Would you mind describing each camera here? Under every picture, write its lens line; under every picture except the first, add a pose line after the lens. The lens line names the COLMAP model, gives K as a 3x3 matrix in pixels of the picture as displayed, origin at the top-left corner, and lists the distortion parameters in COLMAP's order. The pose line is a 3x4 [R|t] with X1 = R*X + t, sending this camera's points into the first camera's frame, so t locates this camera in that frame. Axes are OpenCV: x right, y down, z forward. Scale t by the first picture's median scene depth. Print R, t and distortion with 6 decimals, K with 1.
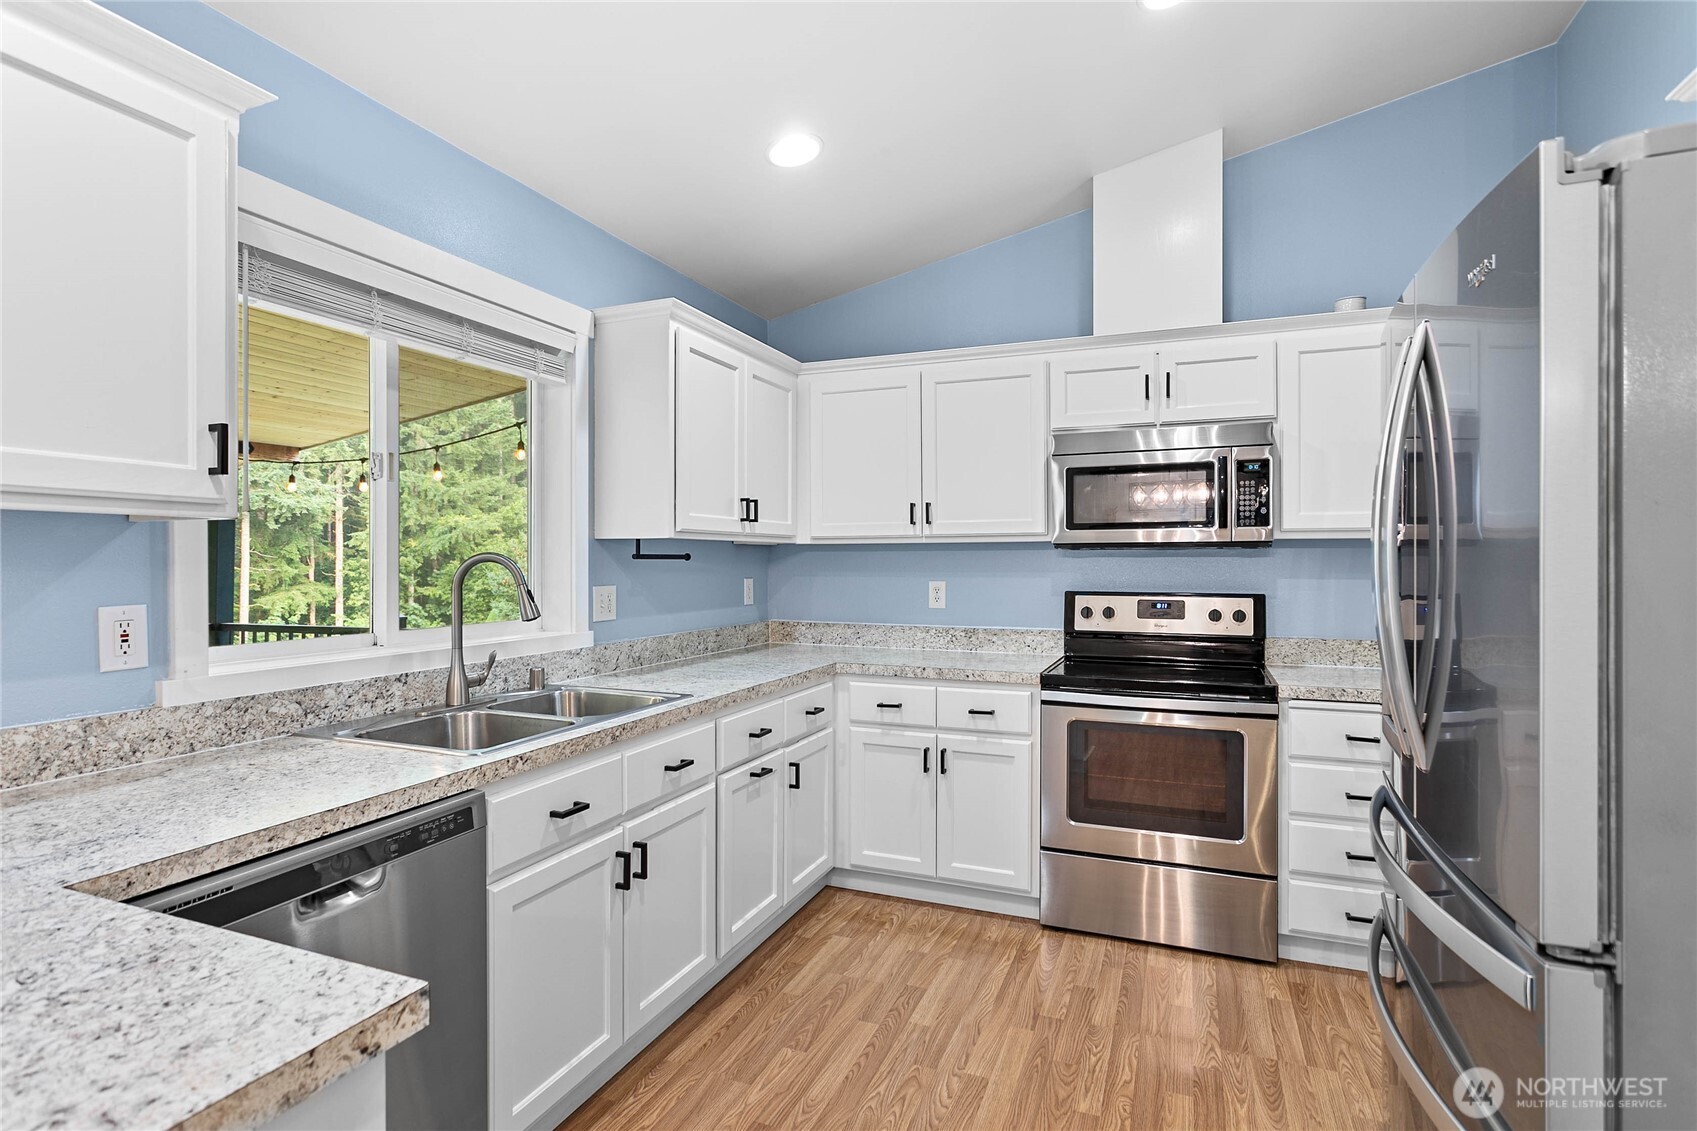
lens RADIAL K [[846.6, 0, 842.7], [0, 846.6, 563.3], [0, 0, 1]] dist [-0.006436, 0.000367]
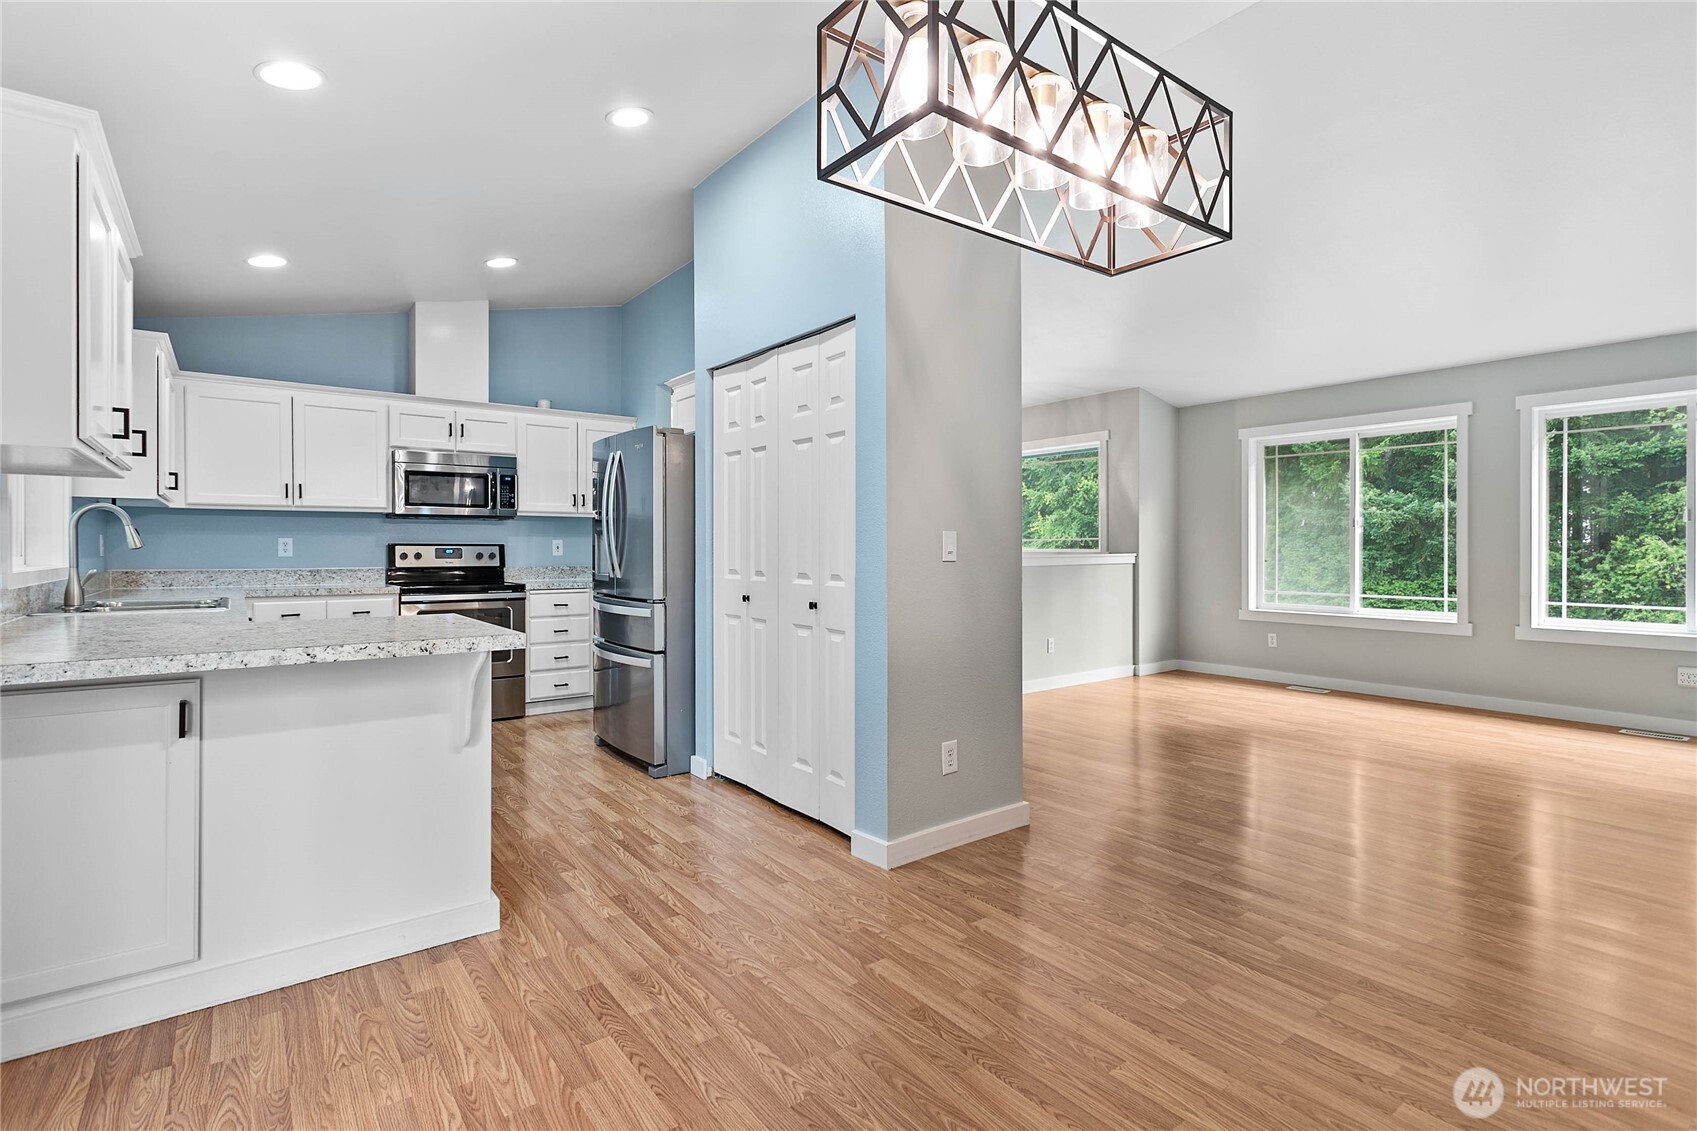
lens RADIAL K [[809.6, 0, 840.6], [0, 809.6, 550.0], [0, 0, 1]] dist [0.010068, 0.000242]
pose [[0.517248, -0.000946, 0.855835, -0.741600], [0.001461, 0.999999, 0.000223, 0.054474], [-0.855834, 0.001135, 0.517249, -0.660312]]
